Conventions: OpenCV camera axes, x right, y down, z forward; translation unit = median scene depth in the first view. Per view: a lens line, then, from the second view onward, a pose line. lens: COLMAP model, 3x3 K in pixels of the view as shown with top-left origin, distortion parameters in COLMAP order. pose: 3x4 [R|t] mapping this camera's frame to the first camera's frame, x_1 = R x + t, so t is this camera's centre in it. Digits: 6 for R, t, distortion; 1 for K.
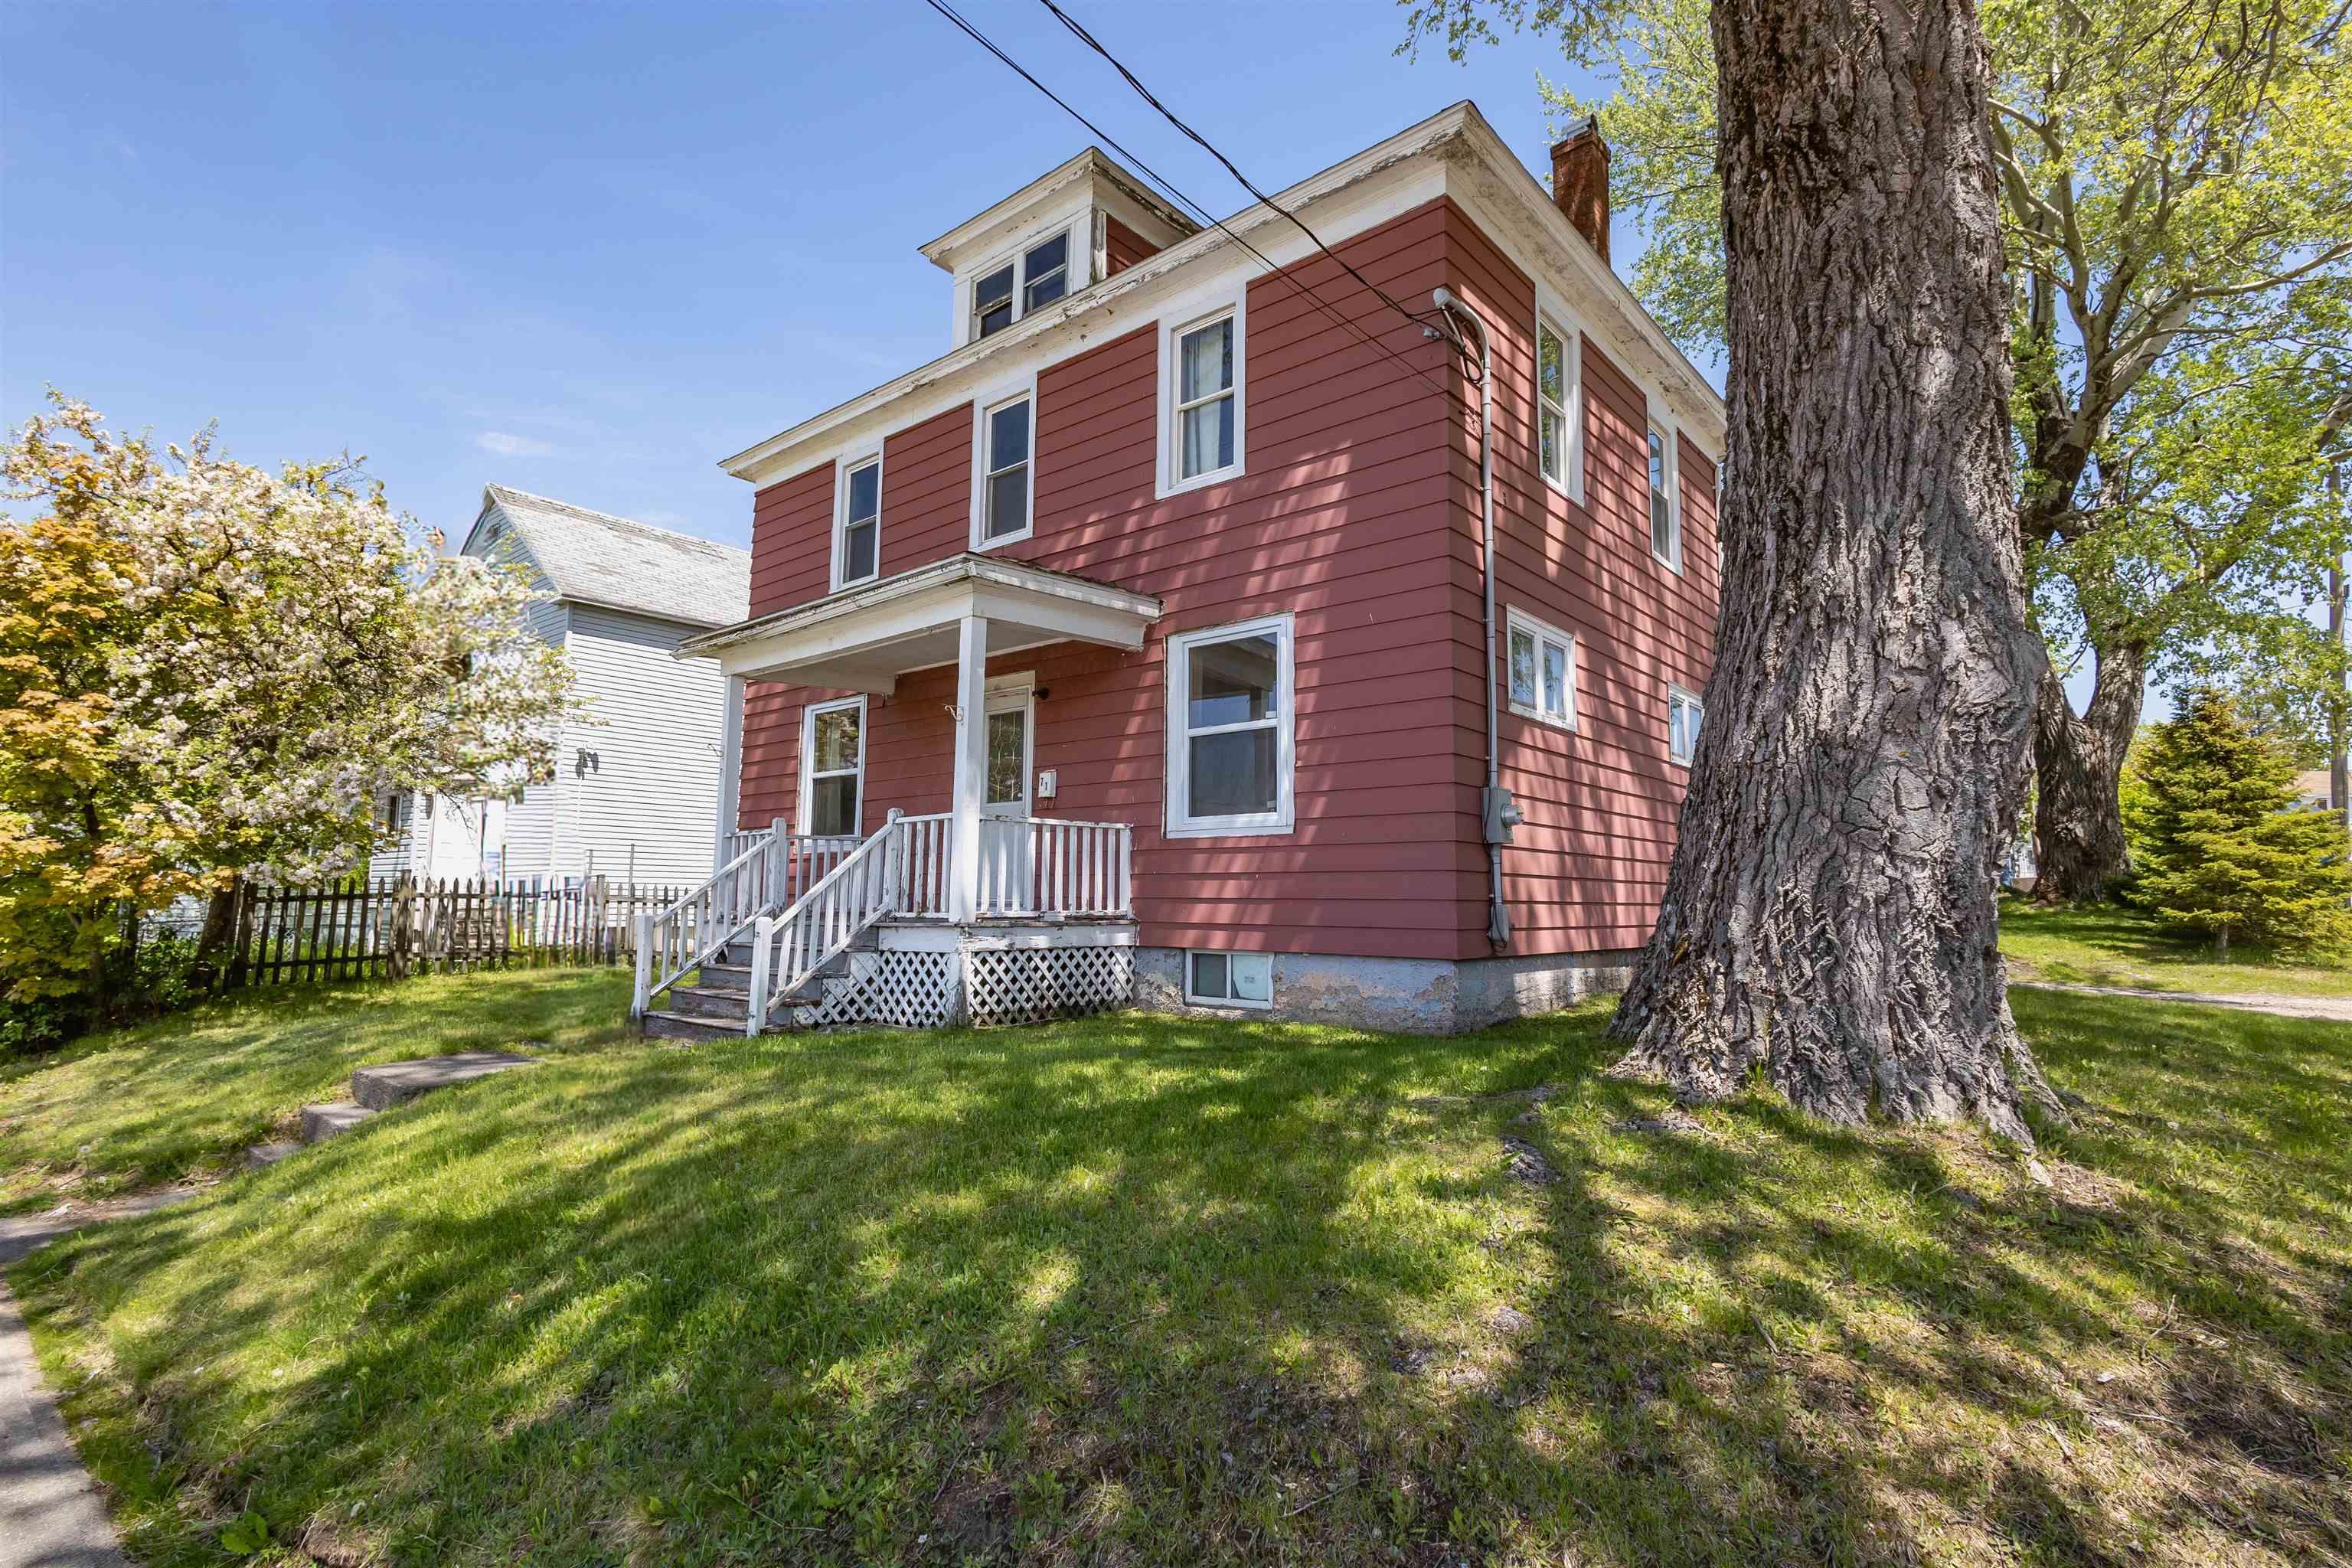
lens RADIAL K [[1144.6, 0, 1170.5], [0, 1144.6, 785.0], [0, 0, 1]] dist [0.004084, 0.000124]
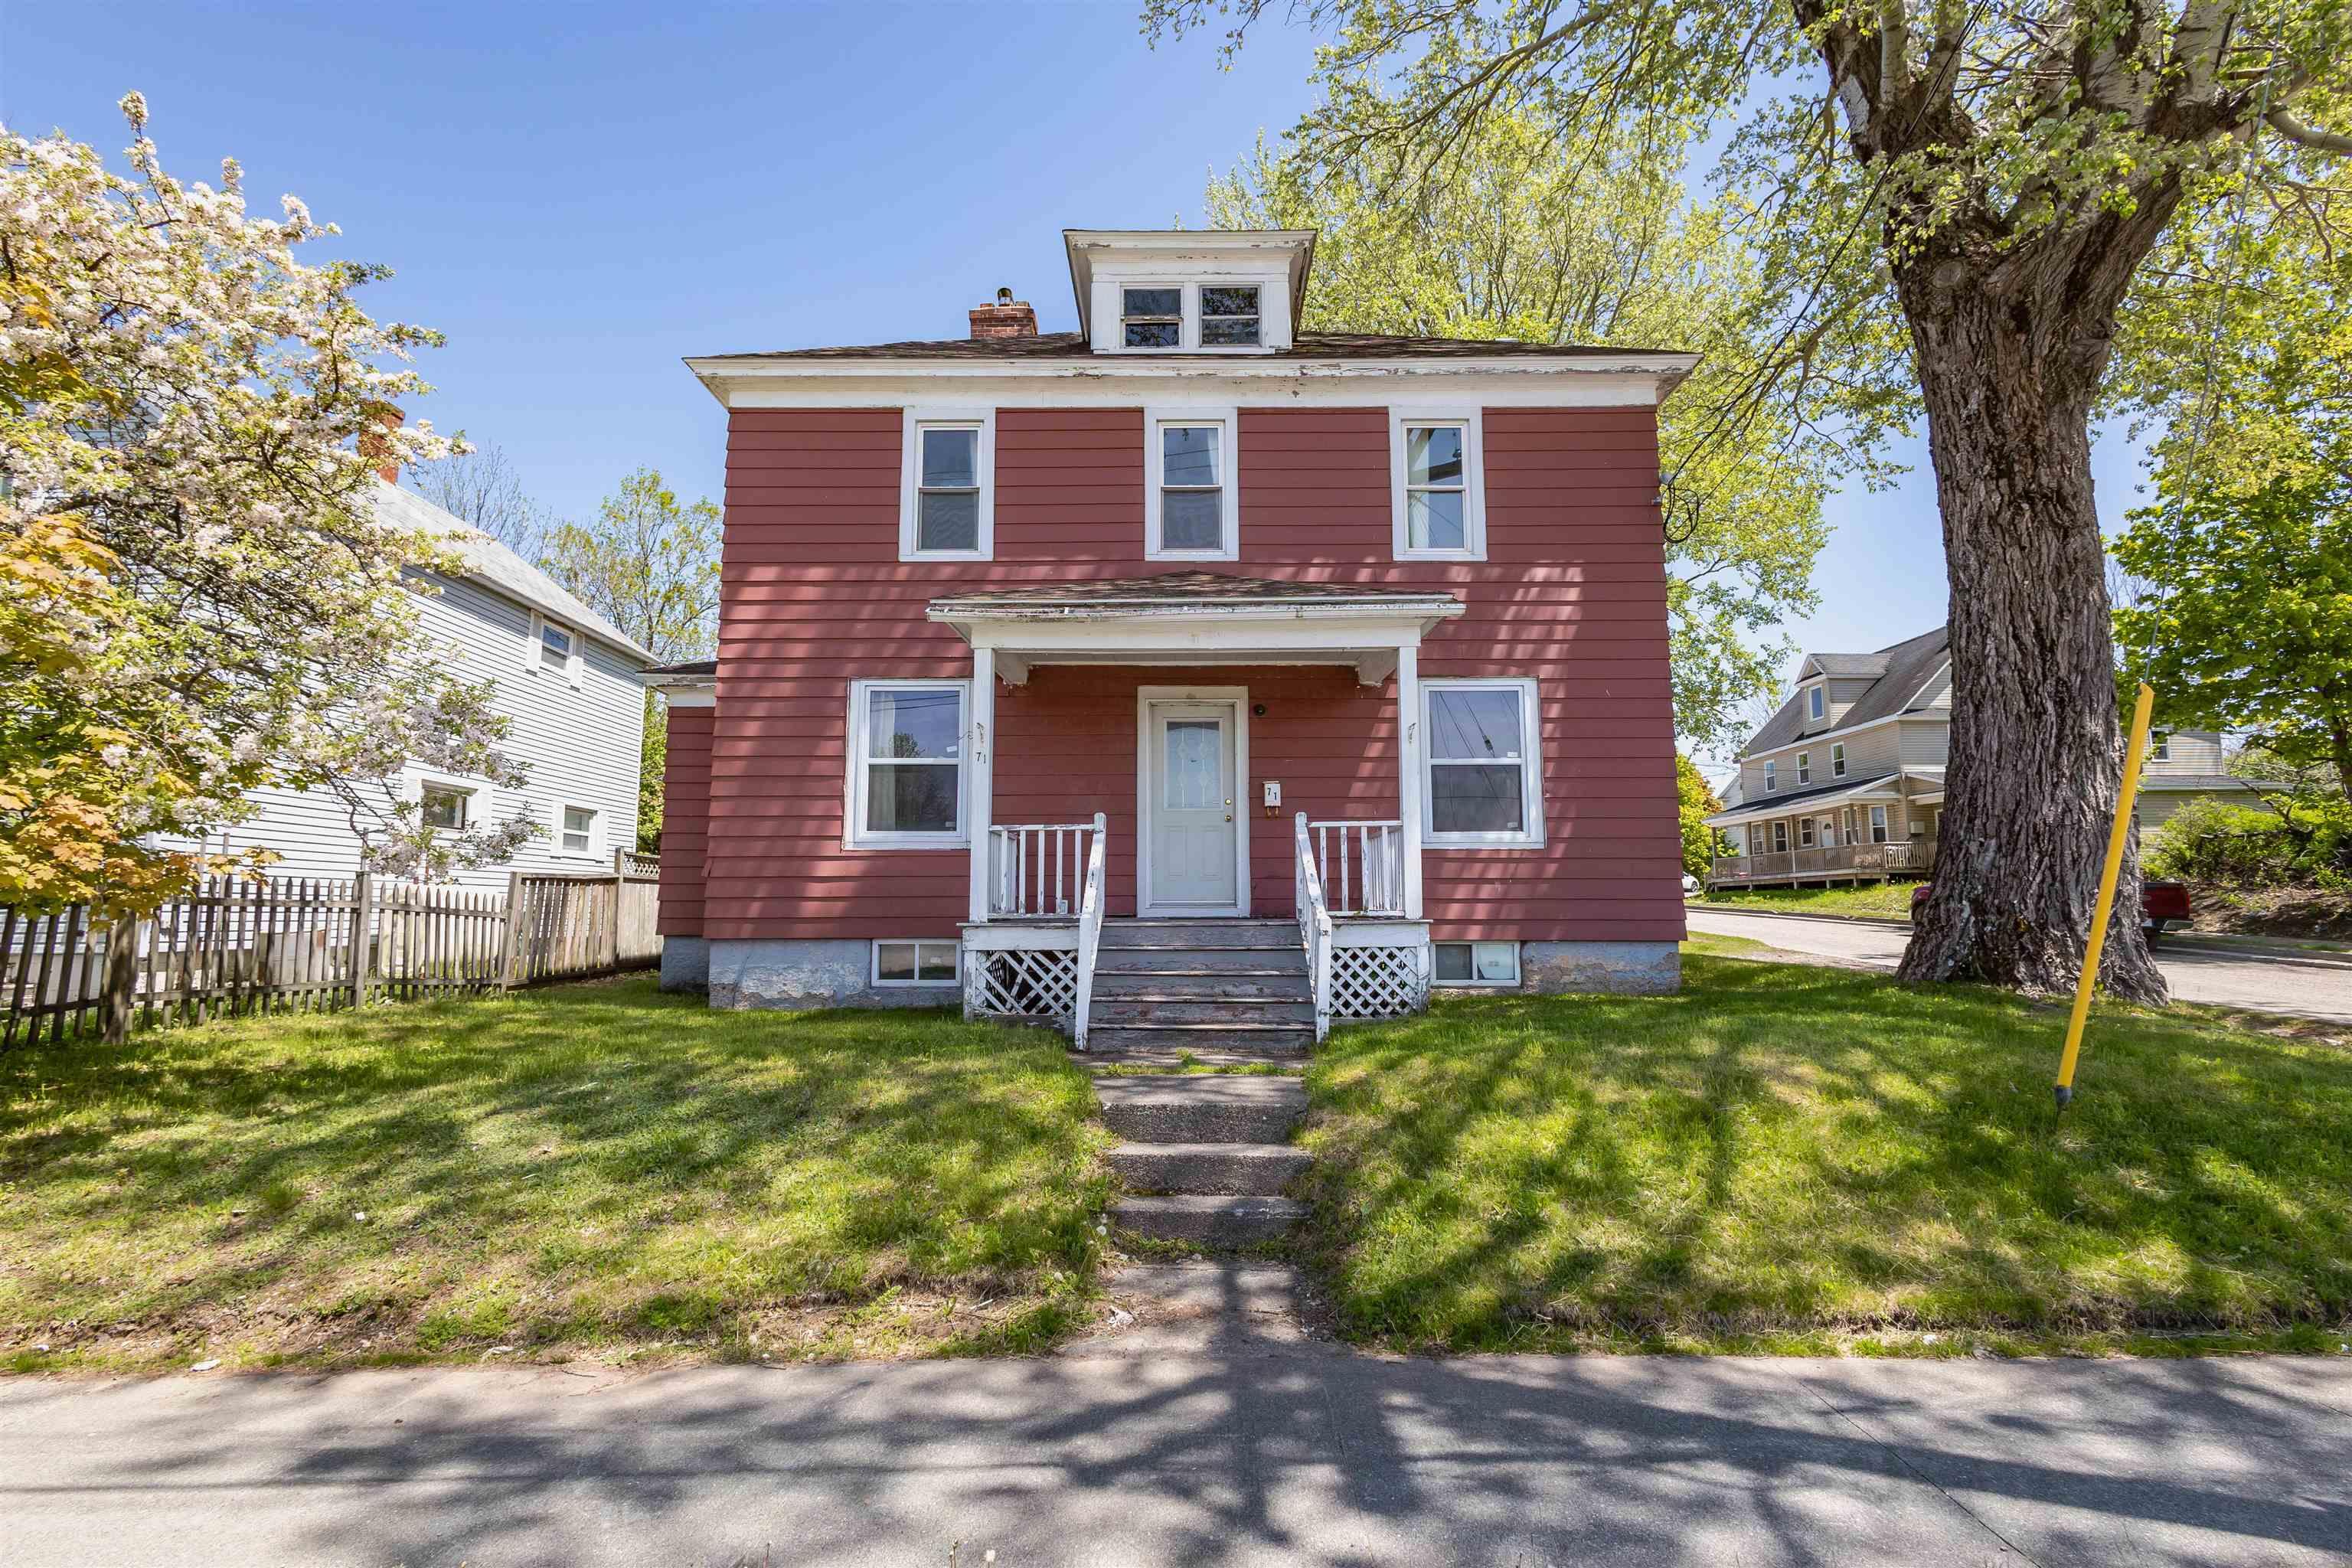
lens RADIAL K [[1099.2, 0, 1170.0], [0, 1099.2, 783.7], [0, 0, 1]] dist [0.018270, -0.004399]
pose [[0.762169, 0.070137, 0.643567, -1.002961], [-0.061045, 0.997471, -0.036412, 0.039111], [-0.644493, -0.011535, 0.764523, 0.311339]]
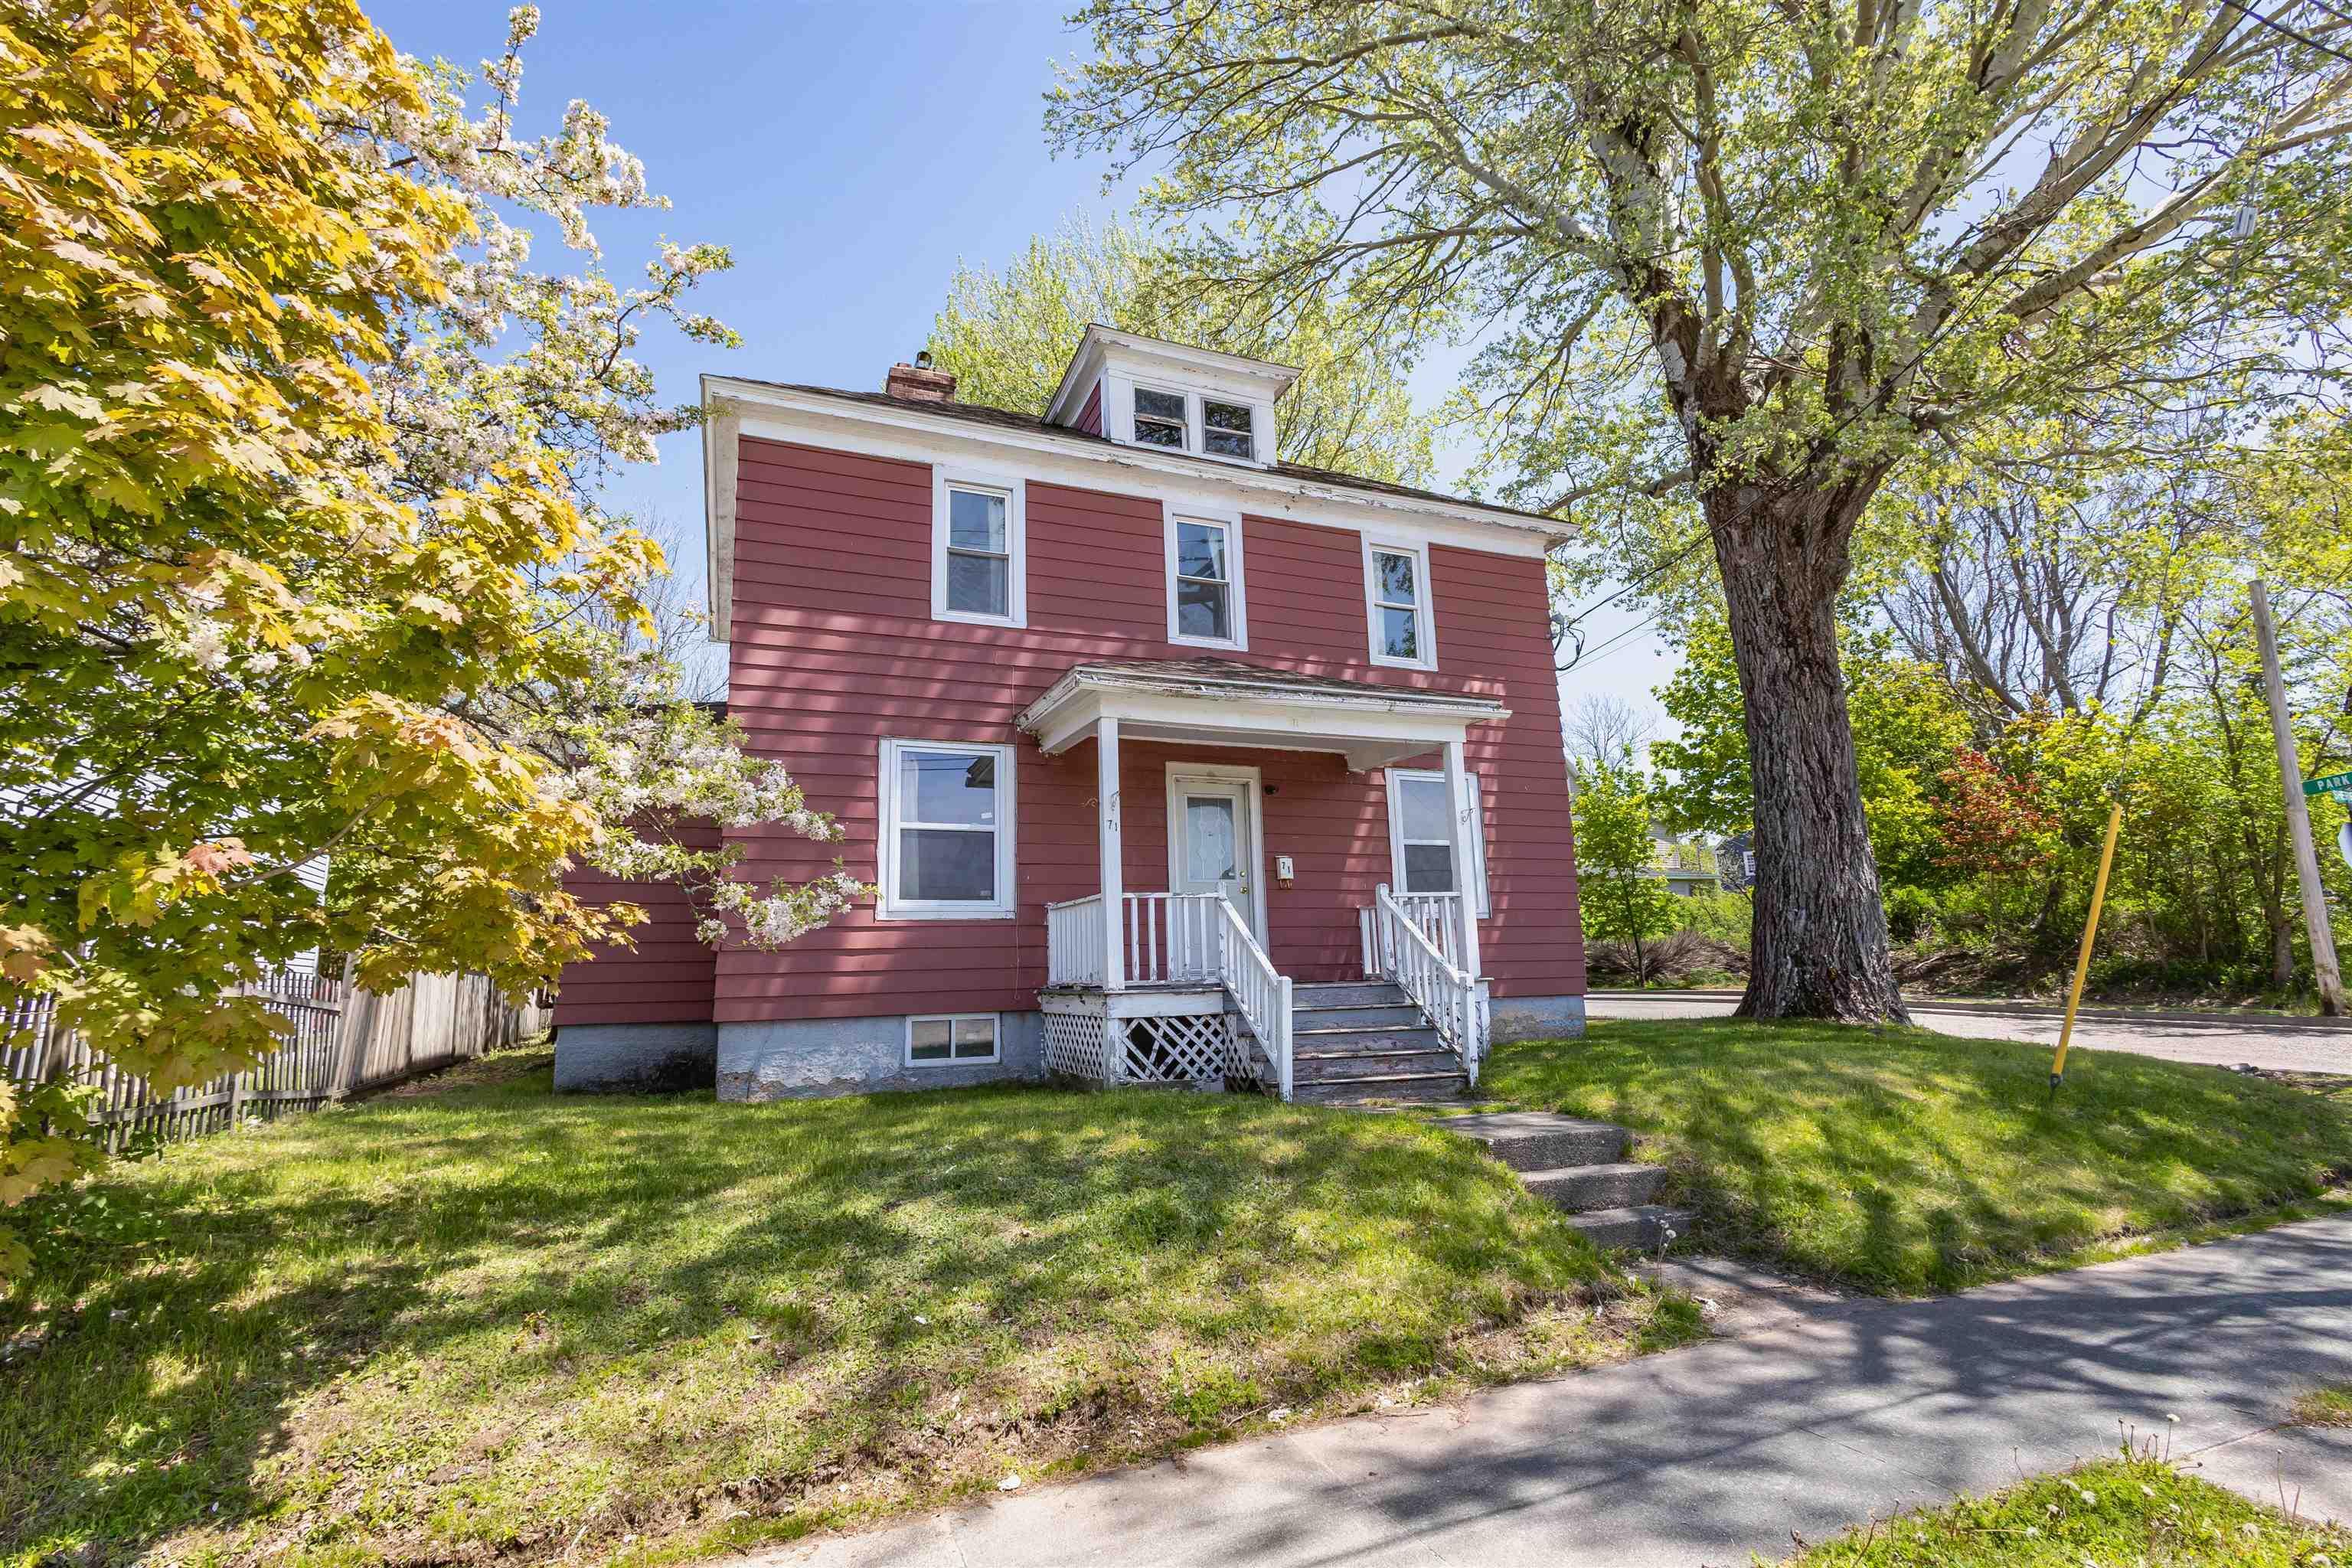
lens RADIAL K [[1099.2, 0, 1175.8], [0, 1099.2, 785.0], [0, 0, 1]] dist [0.018270, -0.004399]
pose [[0.451260, 0.146178, 0.880339, -1.370382], [-0.060518, 0.989235, -0.133238, 0.085359], [-0.890338, 0.006848, 0.455249, 0.686520]]
